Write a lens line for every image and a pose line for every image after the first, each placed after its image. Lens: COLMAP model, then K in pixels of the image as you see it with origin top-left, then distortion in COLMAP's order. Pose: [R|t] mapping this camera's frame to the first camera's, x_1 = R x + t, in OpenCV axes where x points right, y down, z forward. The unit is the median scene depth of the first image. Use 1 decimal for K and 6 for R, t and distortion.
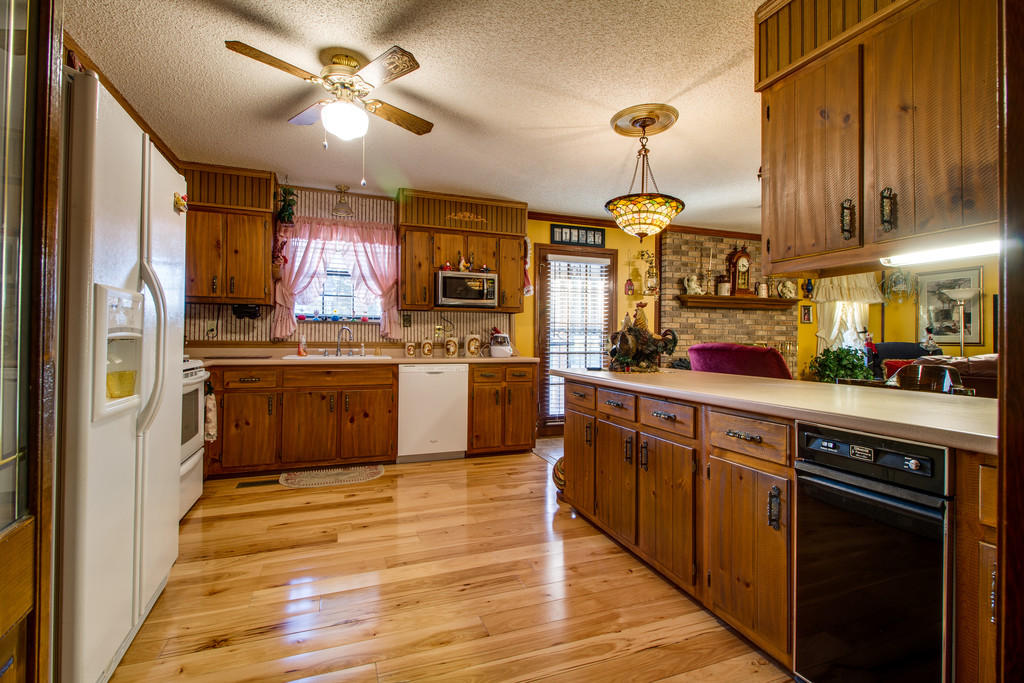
lens RADIAL K [[472.1, 0, 512.9], [0, 472.1, 335.7], [0, 0, 1]] dist [0.004027, -0.006545]
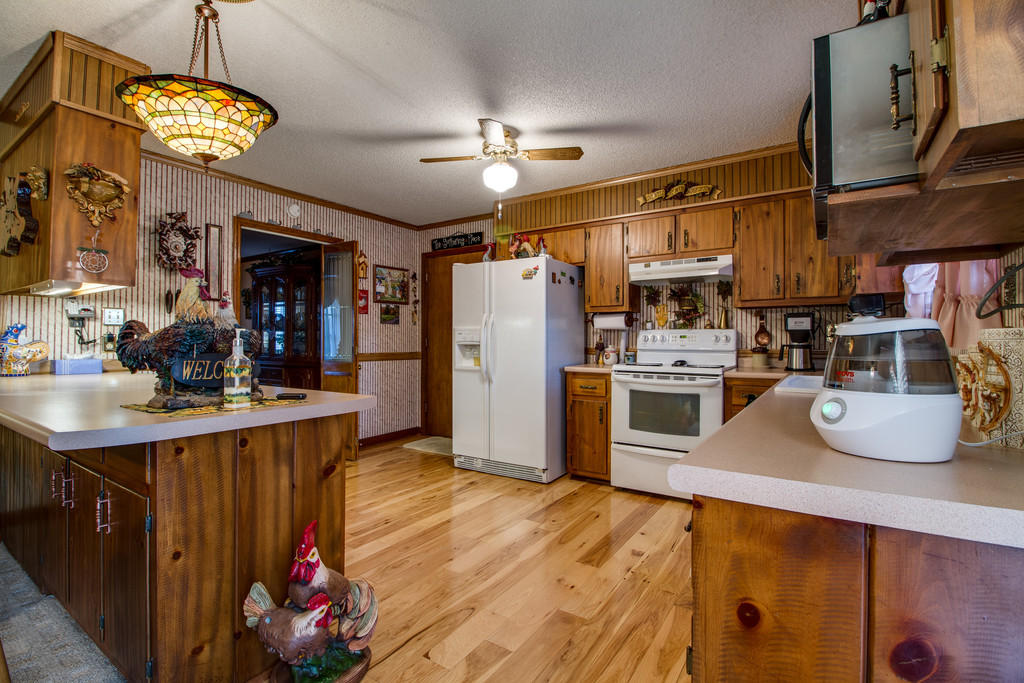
lens RADIAL K [[472.1, 0, 513.6], [0, 472.1, 341.1], [0, 0, 1]] dist [0.004027, -0.006545]
pose [[-0.813006, -0.010564, -0.582160, 0.344396], [-0.001814, 0.999876, -0.015611, 0.010141], [0.582253, -0.011636, -0.812924, 1.946399]]
